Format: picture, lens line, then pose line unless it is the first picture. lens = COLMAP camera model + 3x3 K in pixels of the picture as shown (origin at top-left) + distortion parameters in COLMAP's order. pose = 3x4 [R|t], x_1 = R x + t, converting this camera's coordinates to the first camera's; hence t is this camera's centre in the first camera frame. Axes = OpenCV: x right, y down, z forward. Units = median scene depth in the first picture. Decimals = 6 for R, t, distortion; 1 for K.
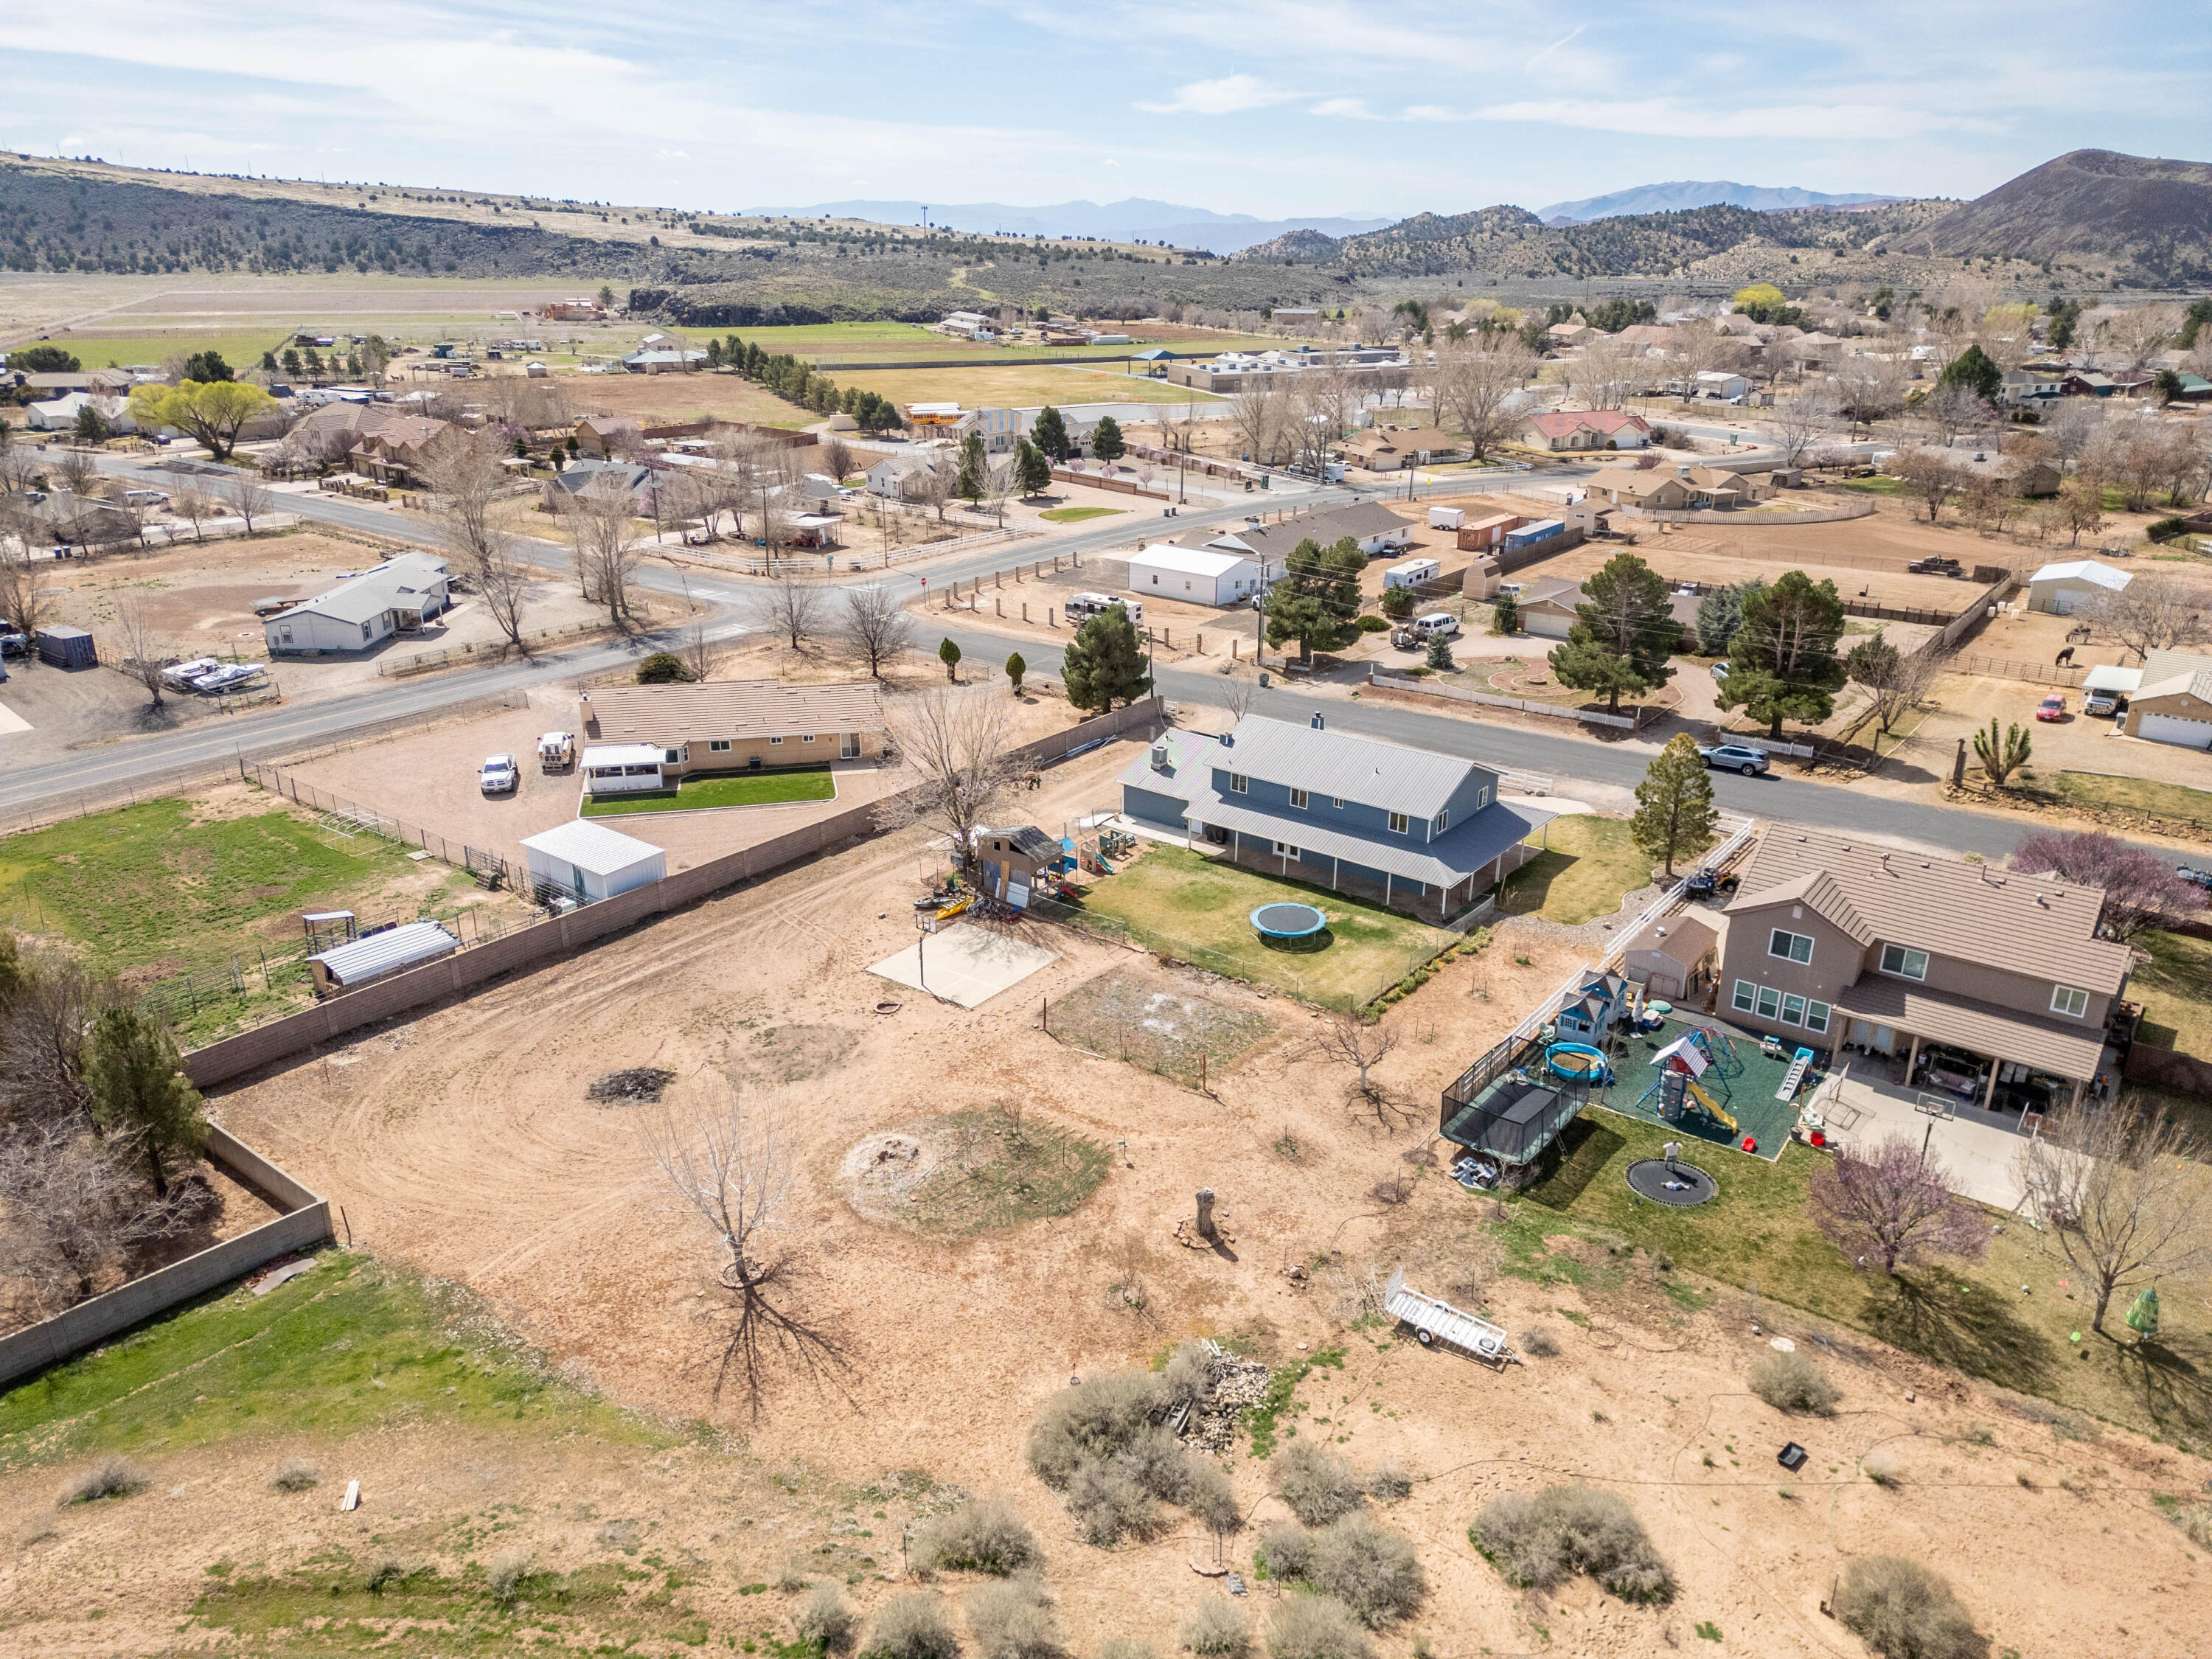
lens RADIAL K [[1546.3, 0, 1108.0], [0, 1546.3, 833.2], [0, 0, 1]] dist [0.074213, -0.065866]
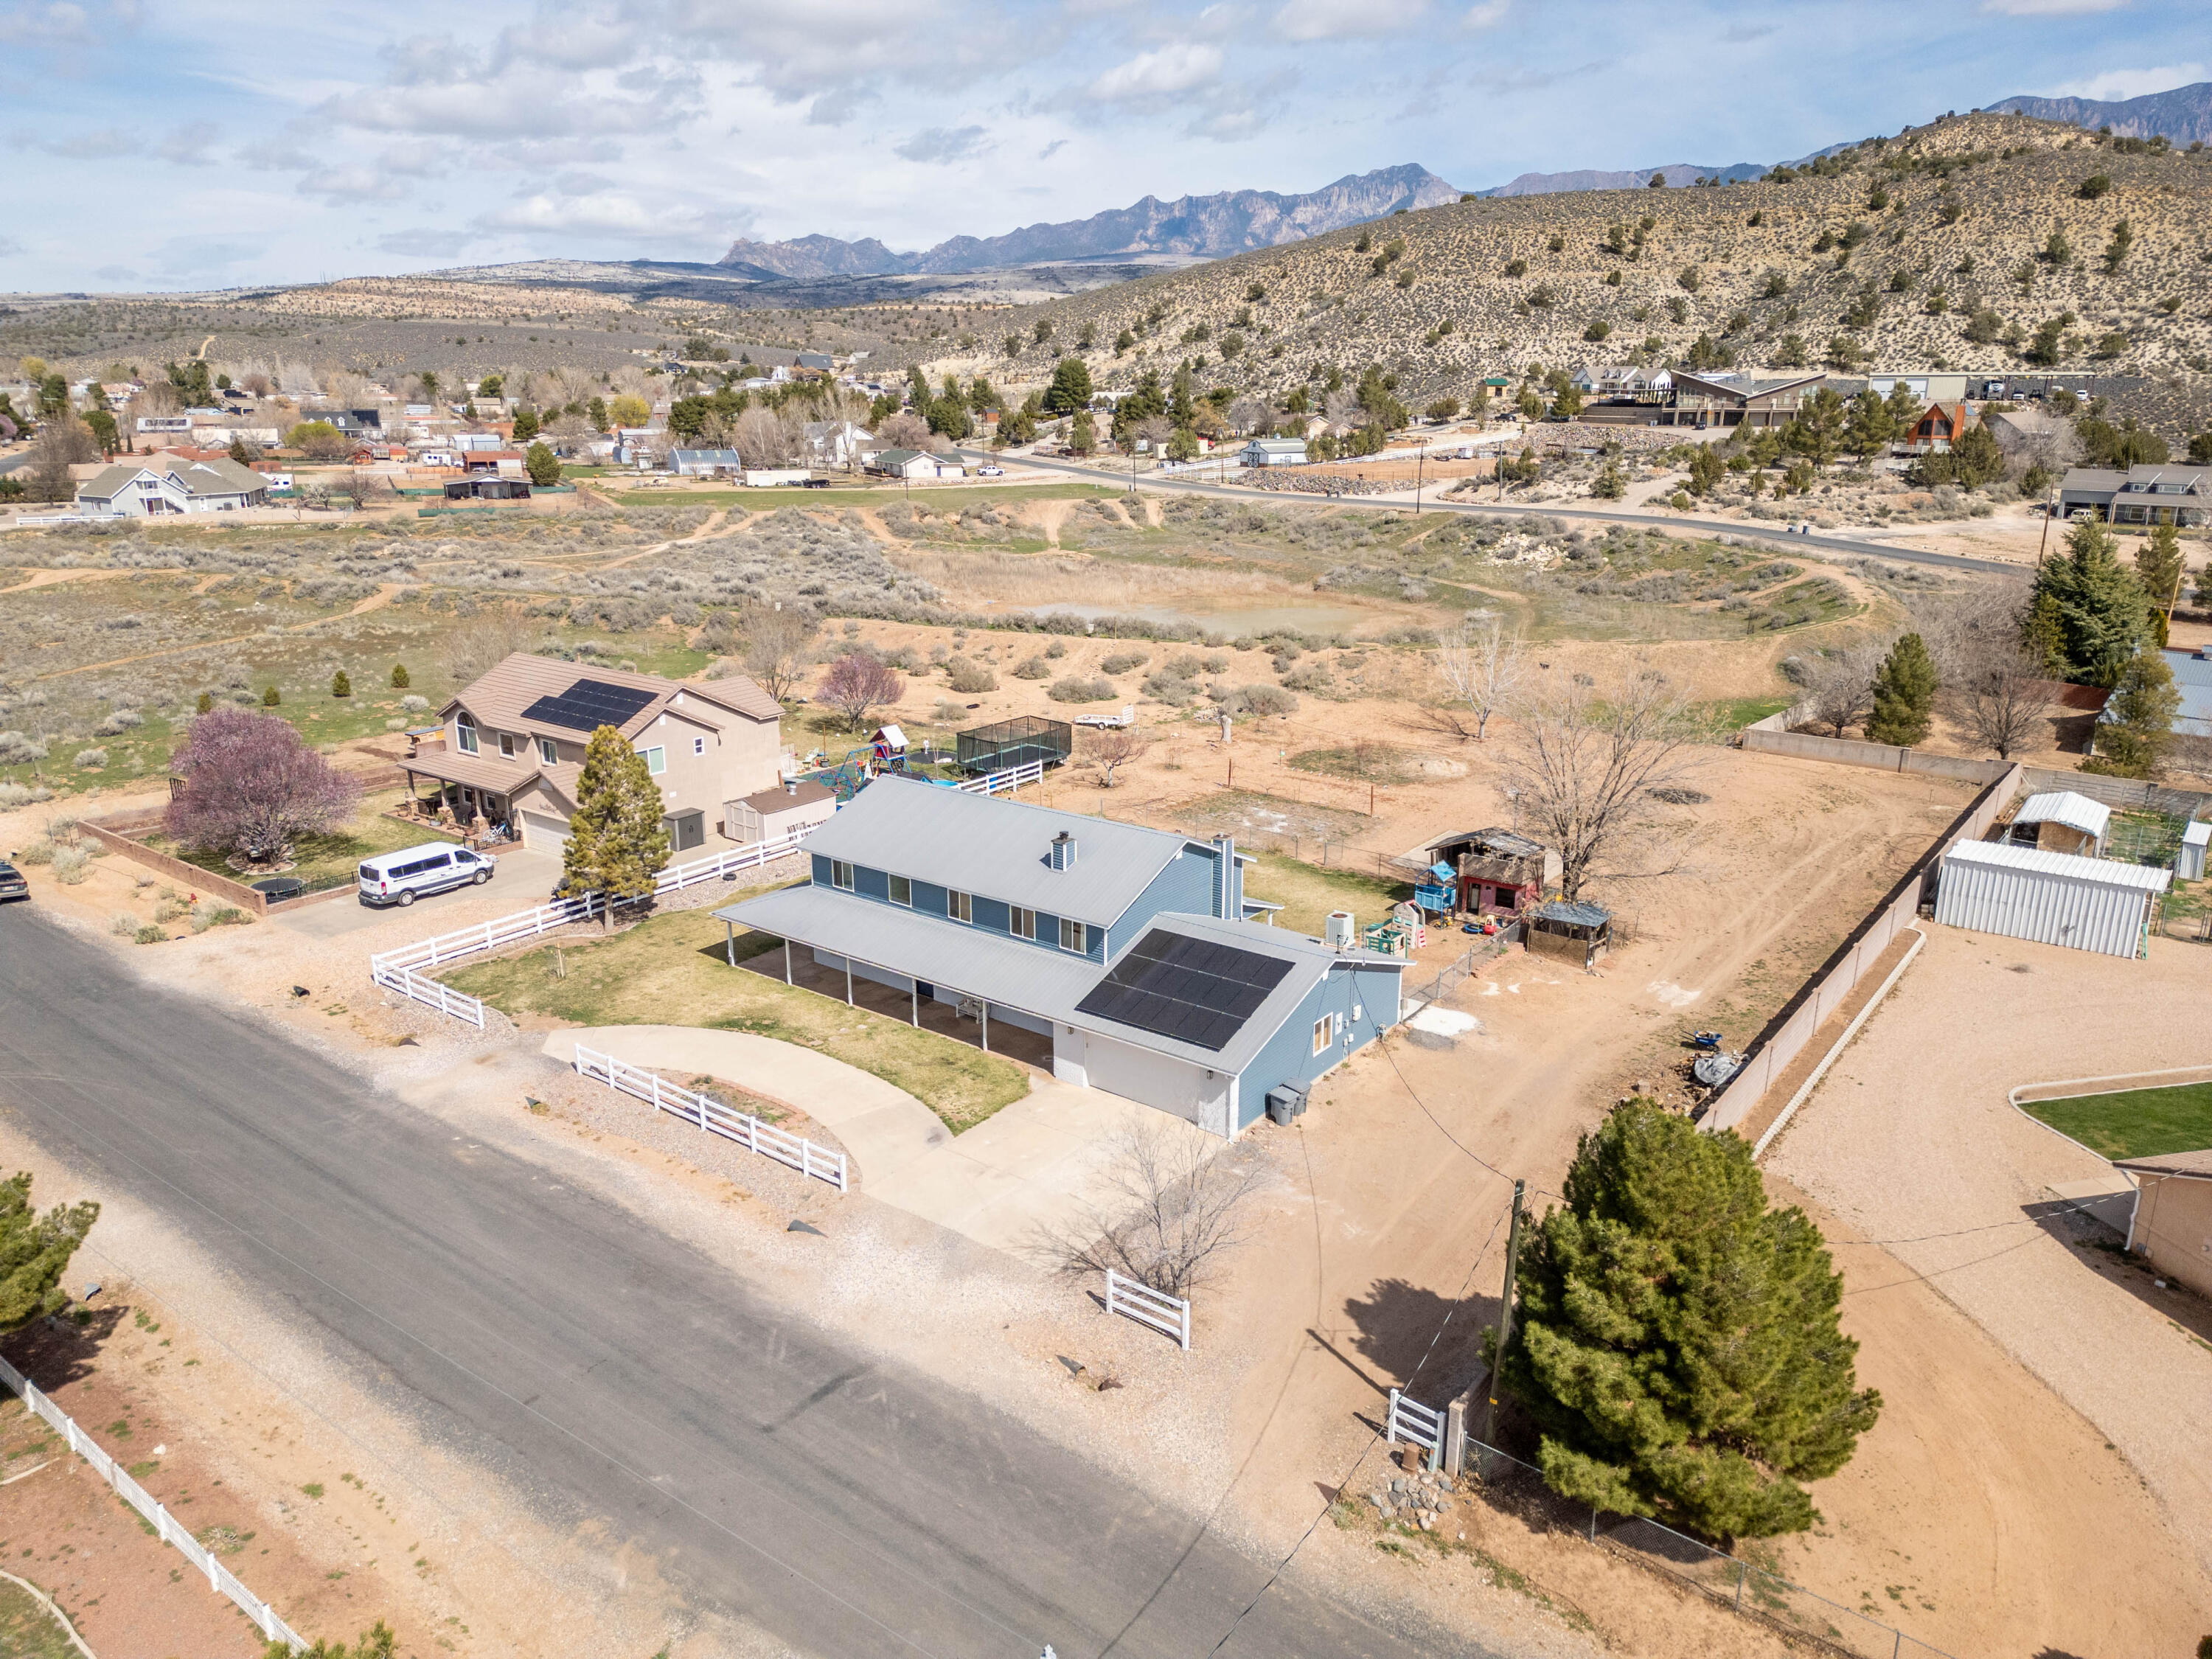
lens RADIAL K [[1546.3, 0, 1104.6], [0, 1546.3, 829.8], [0, 0, 1]] dist [0.074213, -0.065866]
pose [[-0.999980, -0.001164, -0.006212, 0.163050], [-0.004713, 0.792152, 0.610305, -0.560555], [0.004210, 0.610322, -0.792142, 1.907773]]
